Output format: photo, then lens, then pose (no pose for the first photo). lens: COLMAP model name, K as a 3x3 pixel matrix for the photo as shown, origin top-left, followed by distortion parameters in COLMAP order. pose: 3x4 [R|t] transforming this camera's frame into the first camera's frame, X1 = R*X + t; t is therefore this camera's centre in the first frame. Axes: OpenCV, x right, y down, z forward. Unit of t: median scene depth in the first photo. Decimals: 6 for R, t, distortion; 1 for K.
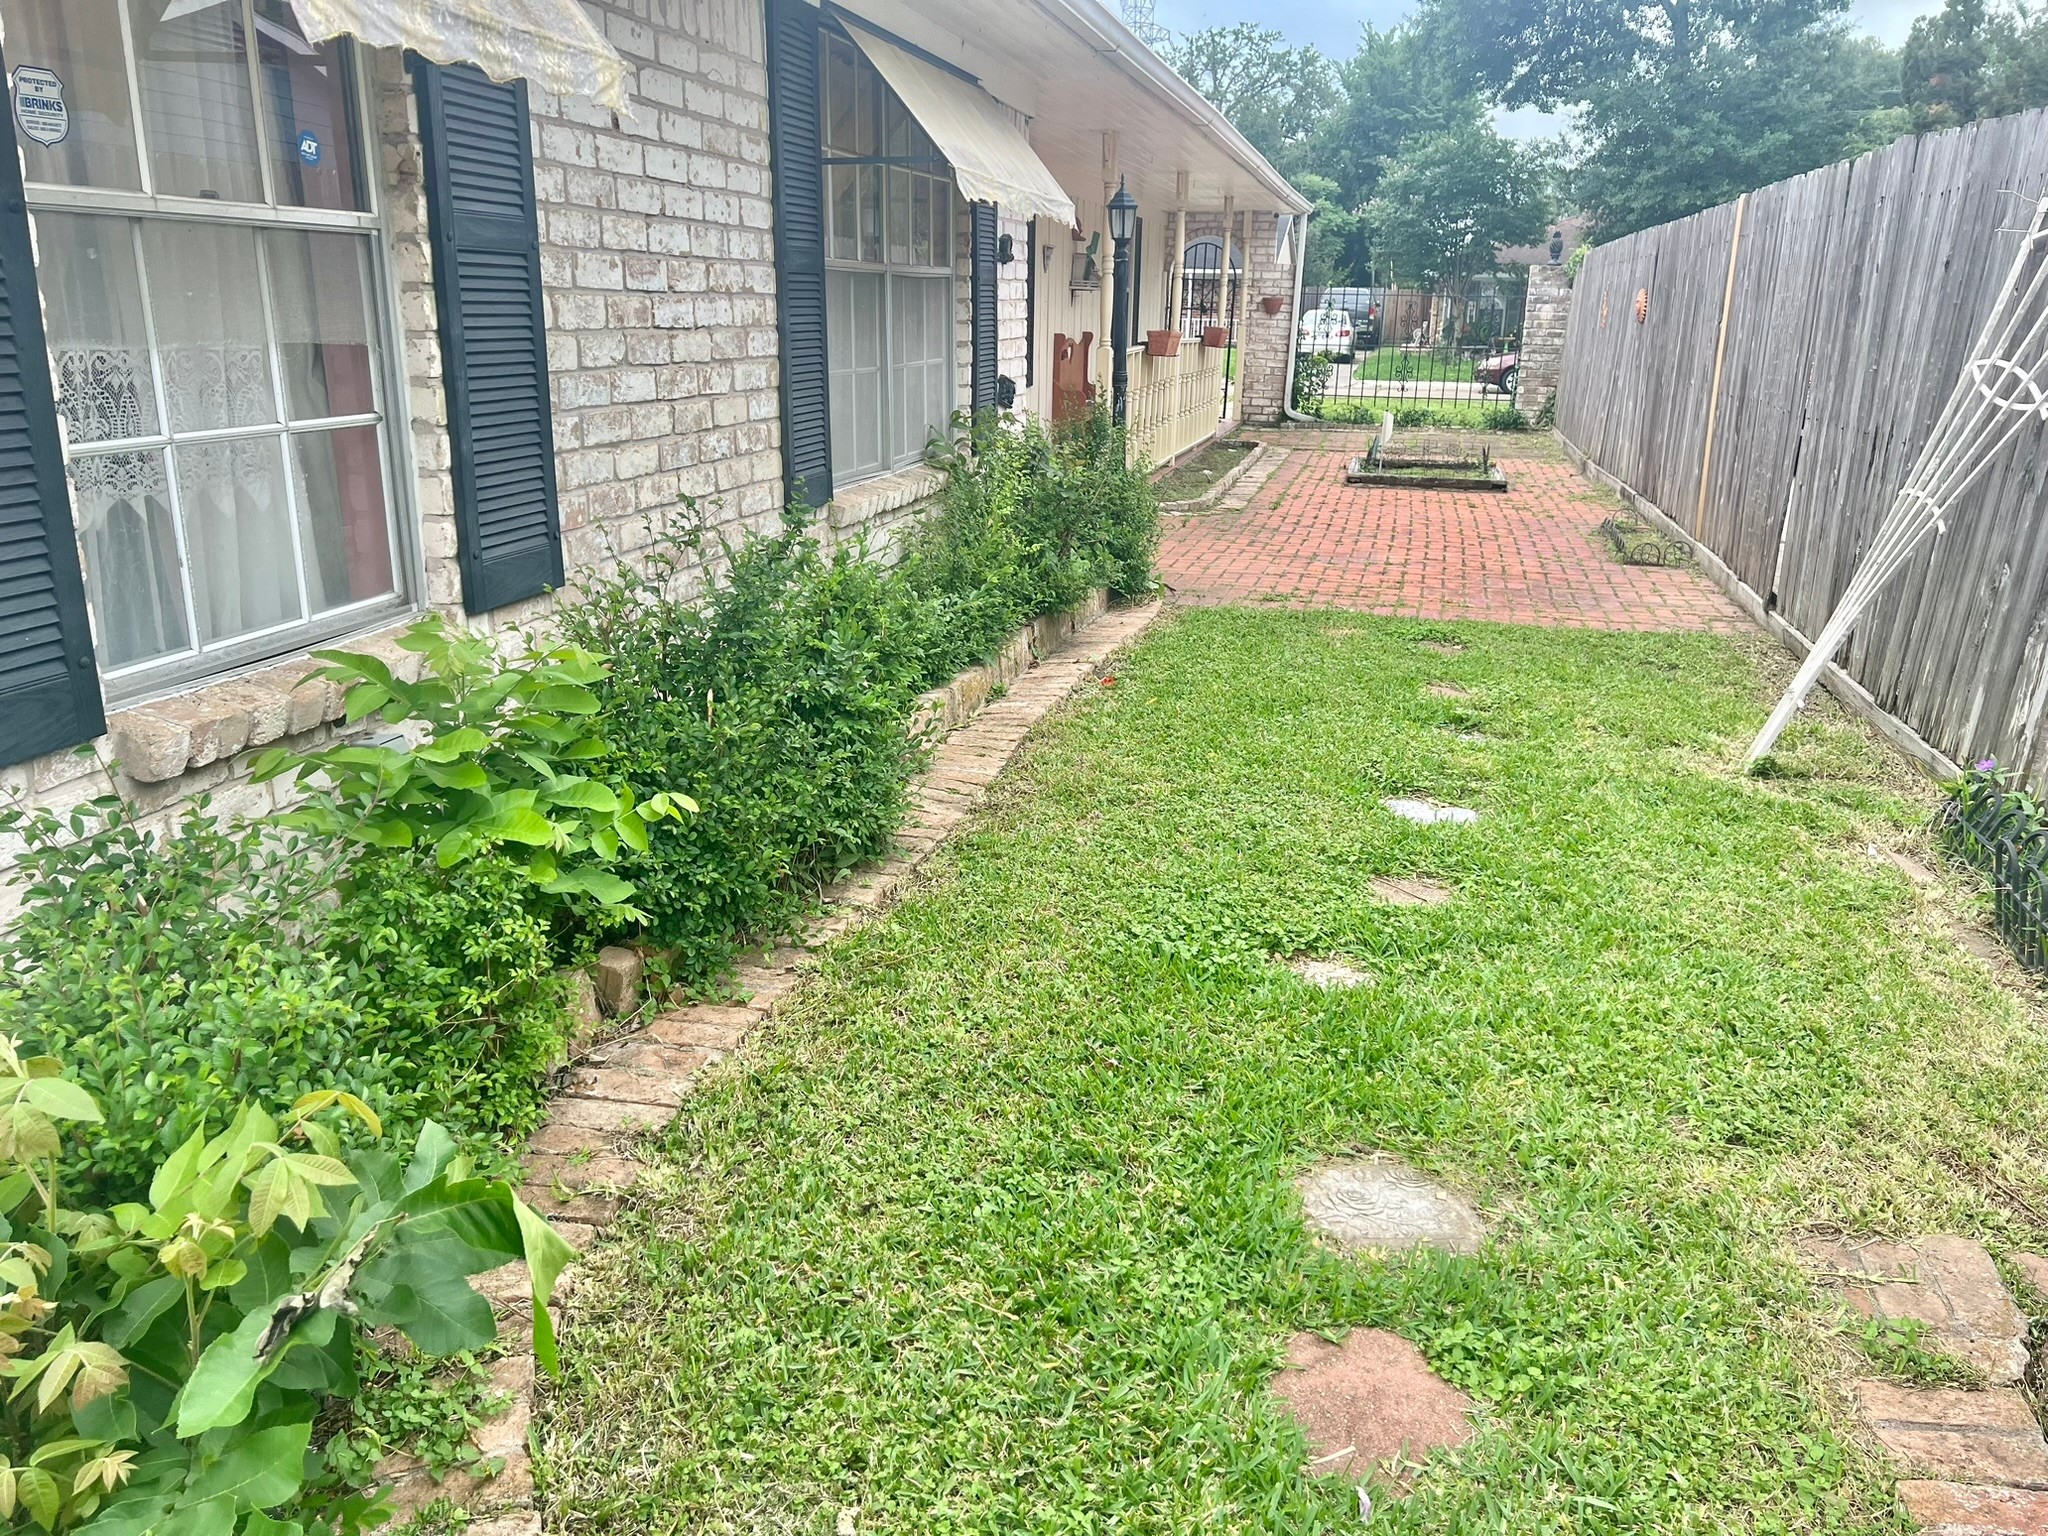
lens RADIAL K [[1525.8, 0, 1017.3], [0, 1525.8, 764.9], [0, 0, 1]] dist [0.069597, -0.073340]
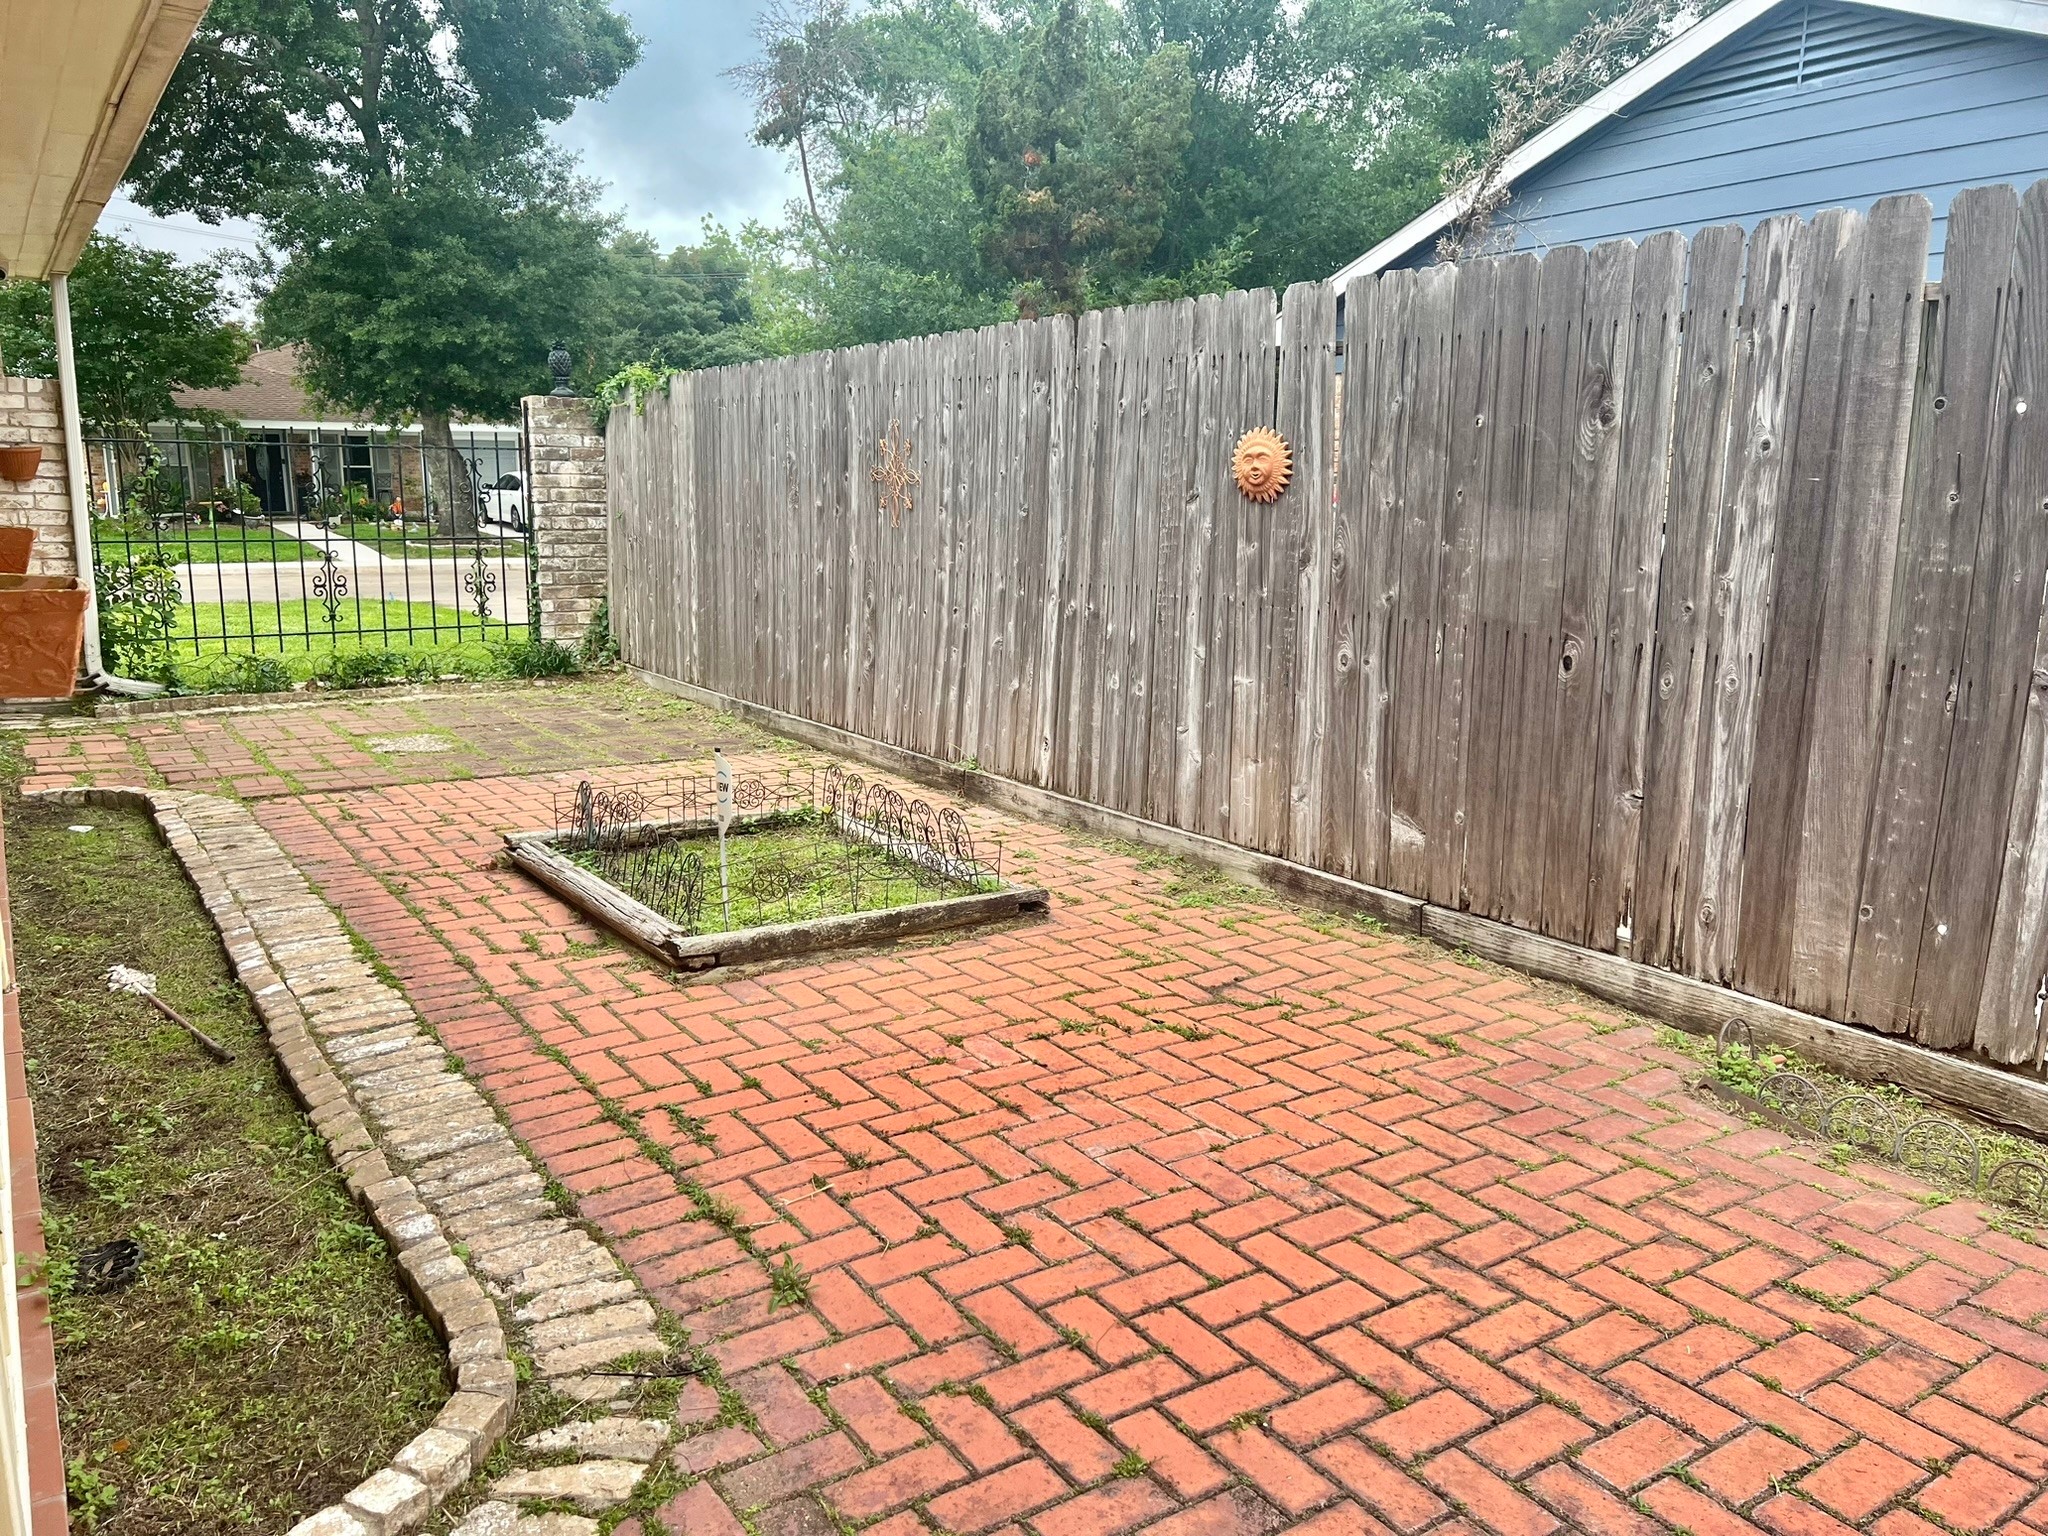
lens RADIAL K [[1525.8, 0, 1015.4], [0, 1525.8, 777.7], [0, 0, 1]] dist [0.069597, -0.073340]
pose [[0.677001, -0.147439, 0.721063, 0.021227], [0.210502, 0.977591, 0.002253, -0.142903], [-0.705236, 0.150260, 0.692866, 0.480900]]
